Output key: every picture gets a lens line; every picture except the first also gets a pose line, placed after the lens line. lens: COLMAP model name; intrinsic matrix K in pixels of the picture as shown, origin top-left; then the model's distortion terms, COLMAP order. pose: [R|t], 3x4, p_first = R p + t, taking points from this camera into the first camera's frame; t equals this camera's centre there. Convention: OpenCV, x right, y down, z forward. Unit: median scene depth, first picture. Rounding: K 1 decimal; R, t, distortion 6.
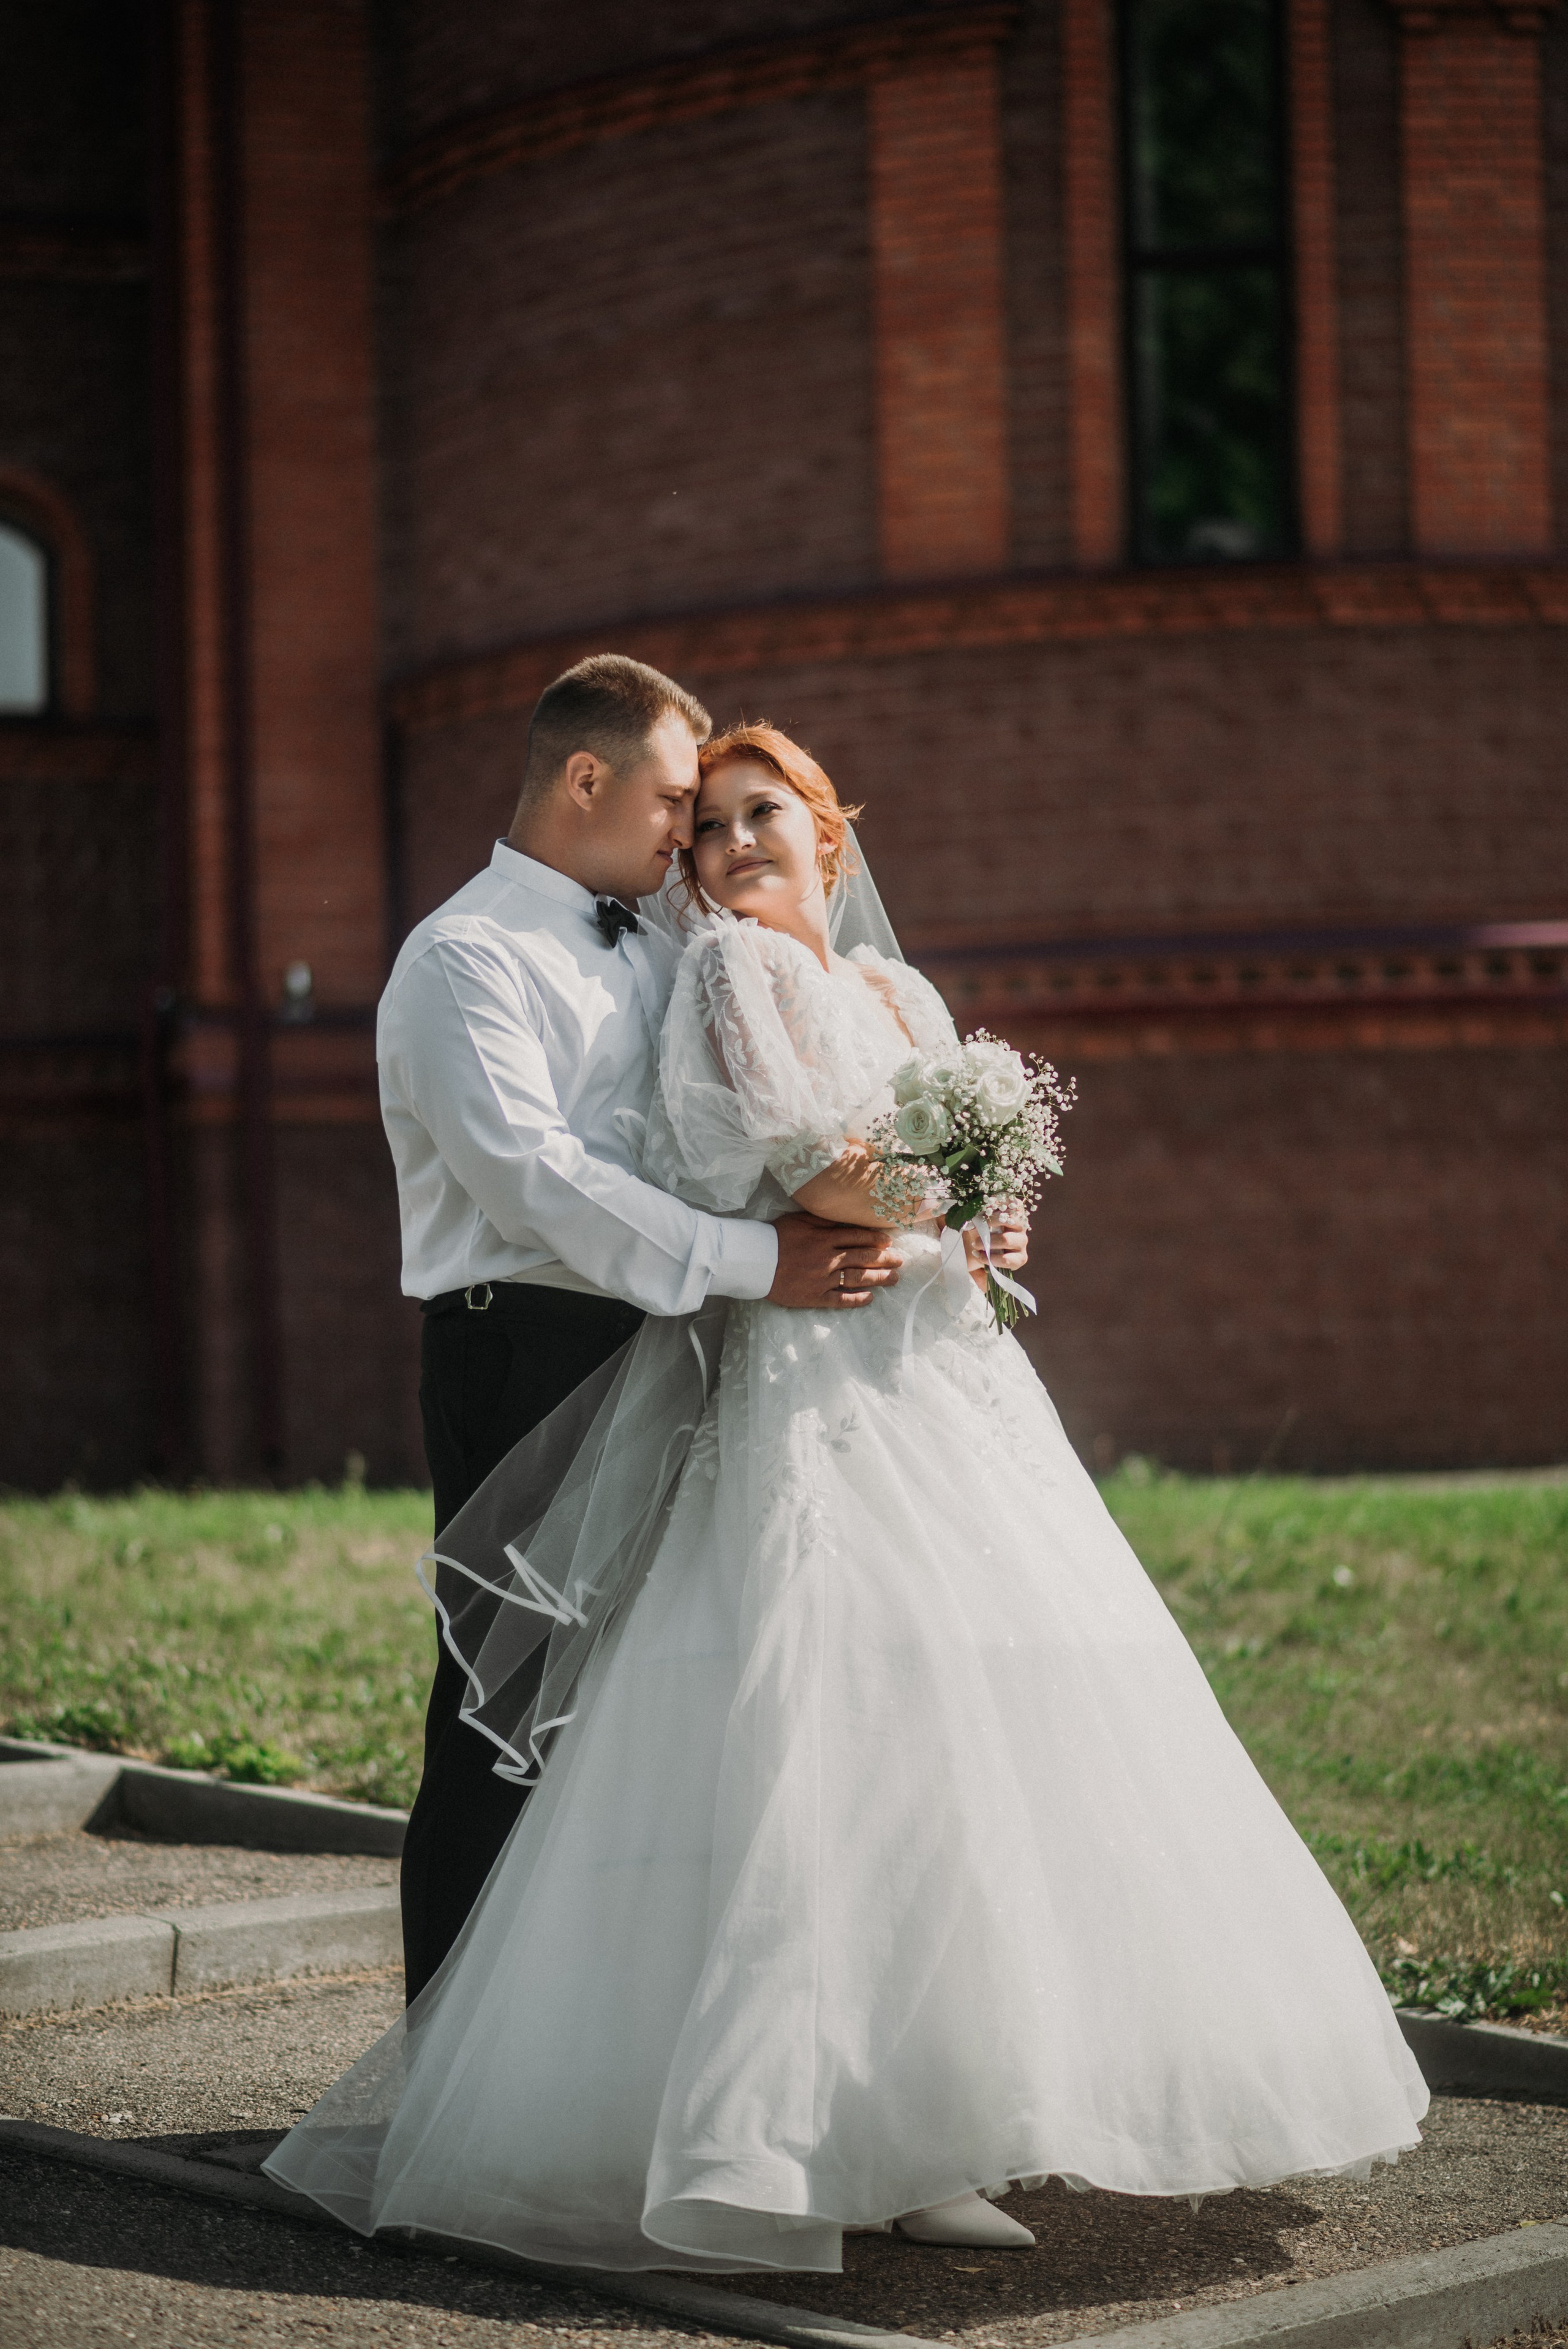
lens RADIAL K [[5524.9, 0, 784.0], [0, 5524.9, 1174.5], [0, 0, 1]] dist [0.093259, 0.148607]
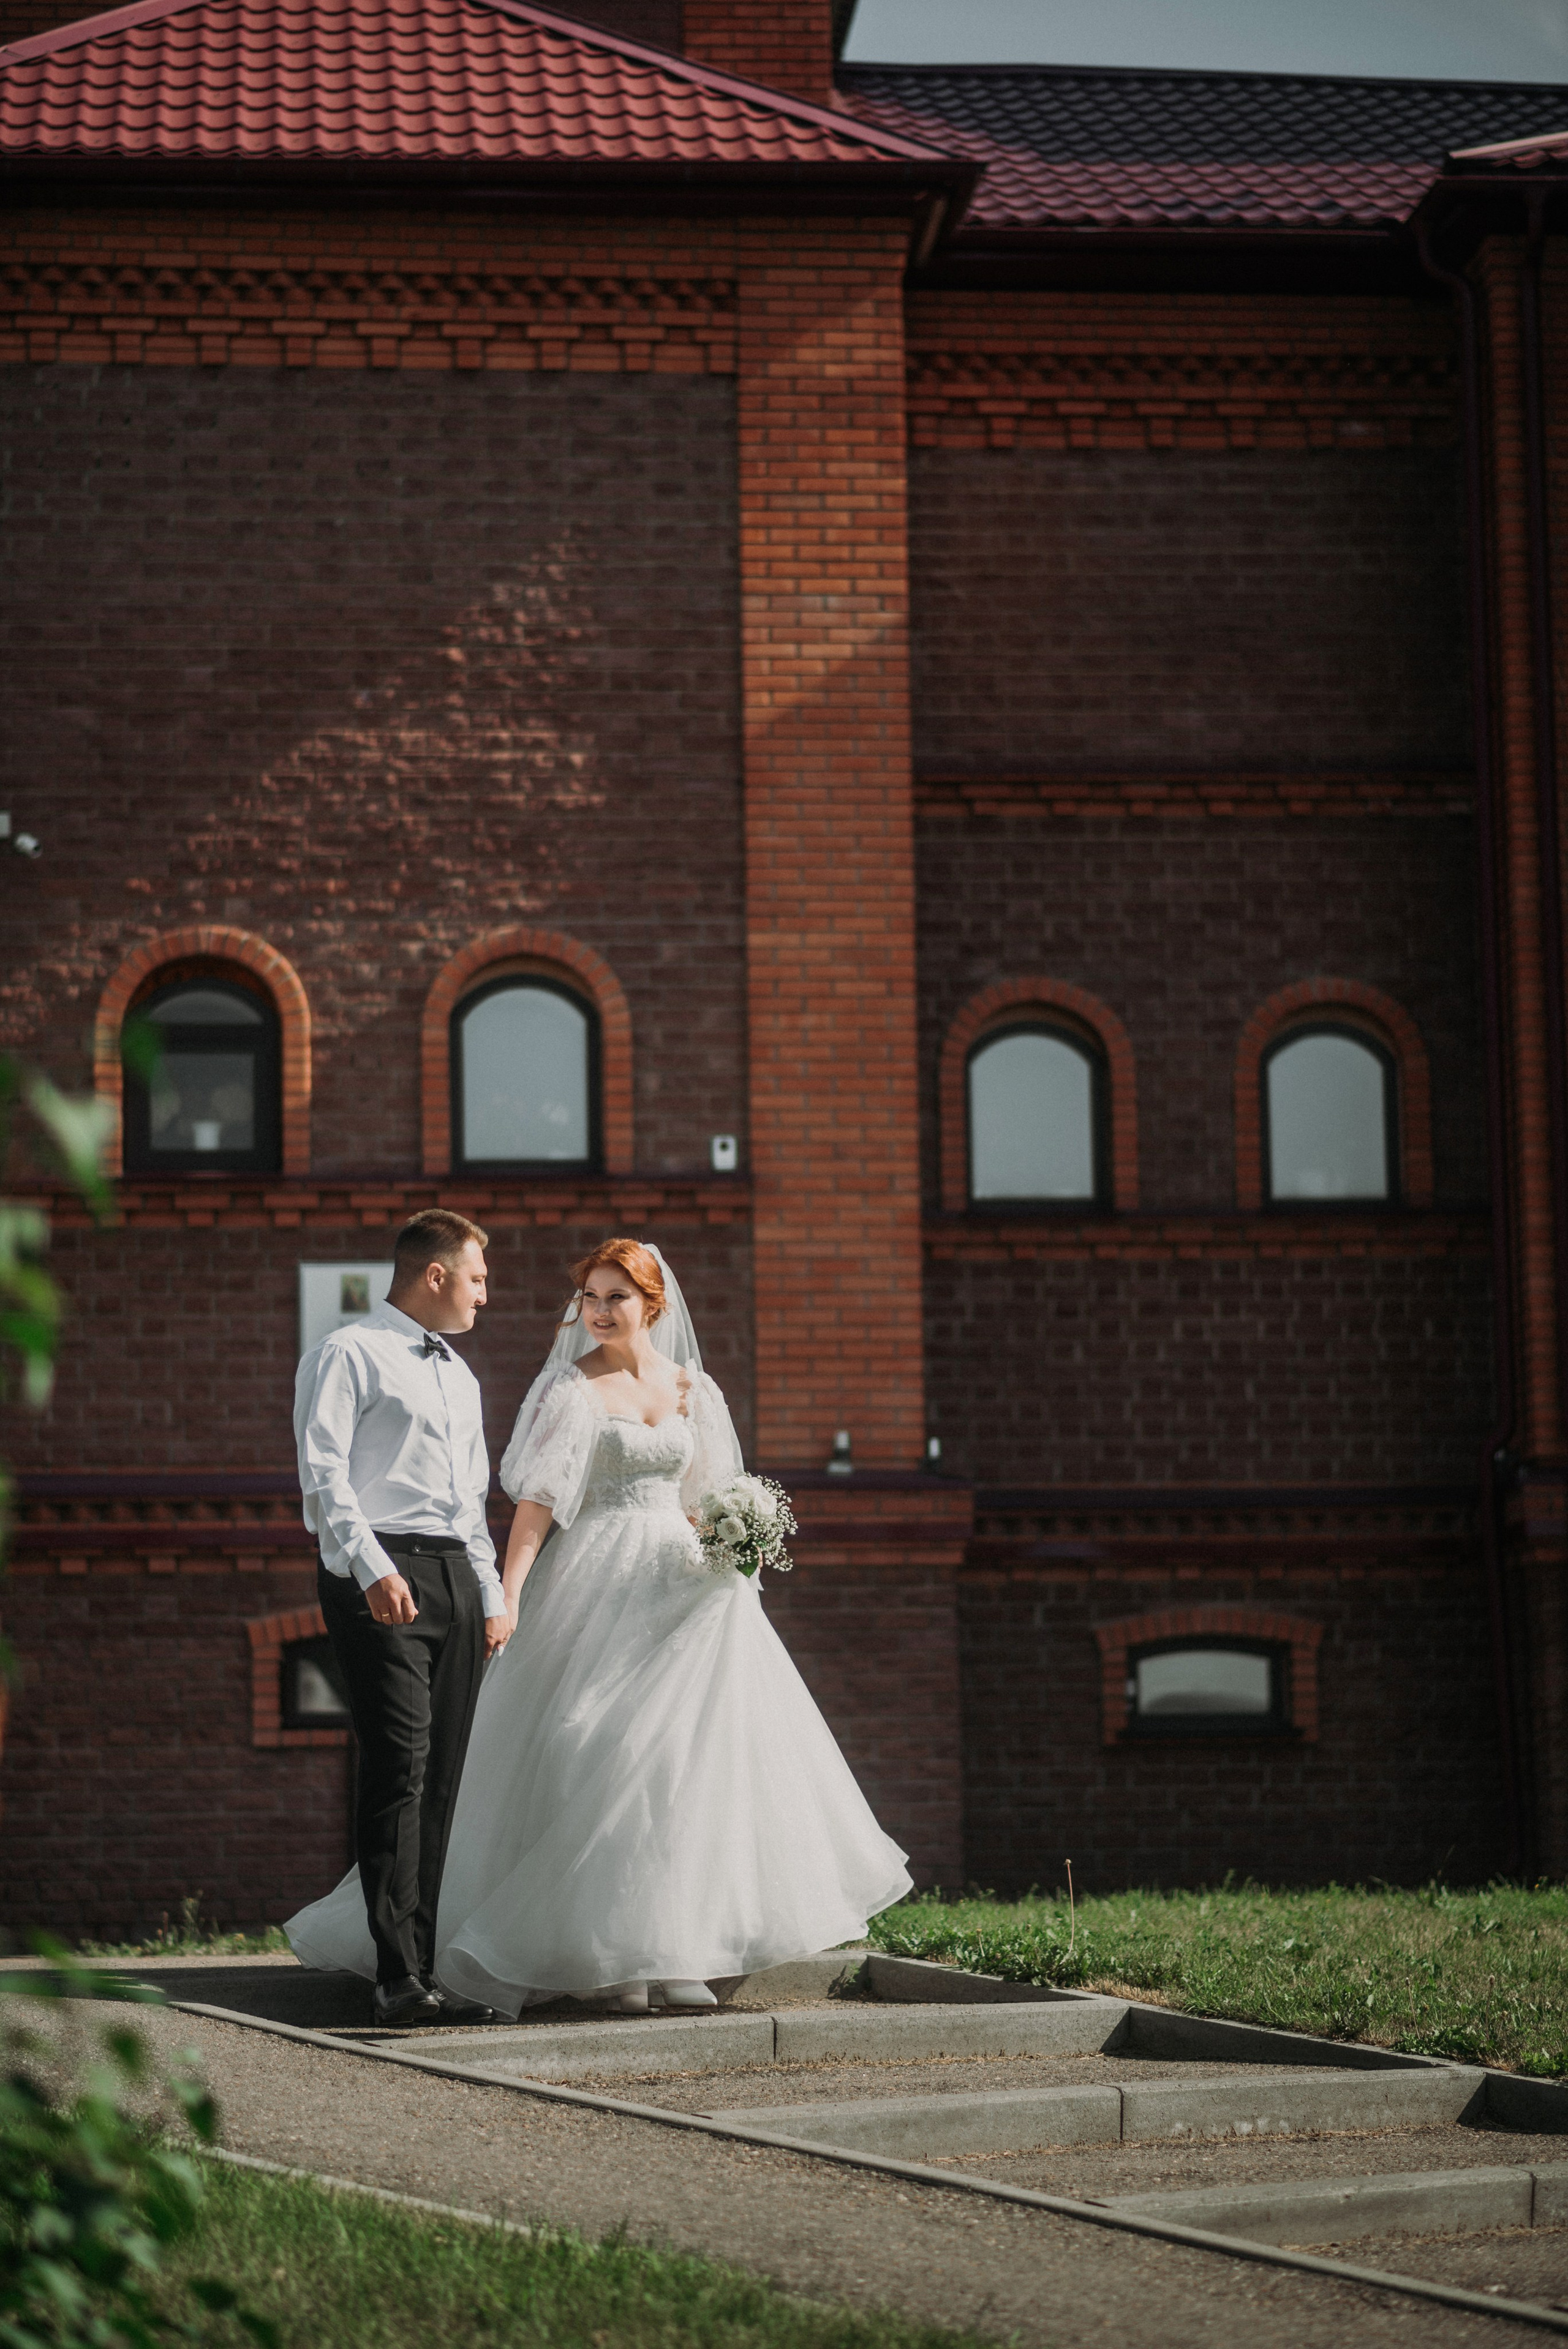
lens RADIAL K [[5594.6, 0, 784.0], [0, 5594.6, 1174.5], [0, 0, 1]] dist [0.033346, 0.526806]
pose [[0.971722, -0.028319, -0.234424, 0.032095], [0.009620, 0.996706, -0.080525, 0.002673], [0.235932, 0.075992, 0.968794, -0.307946]]
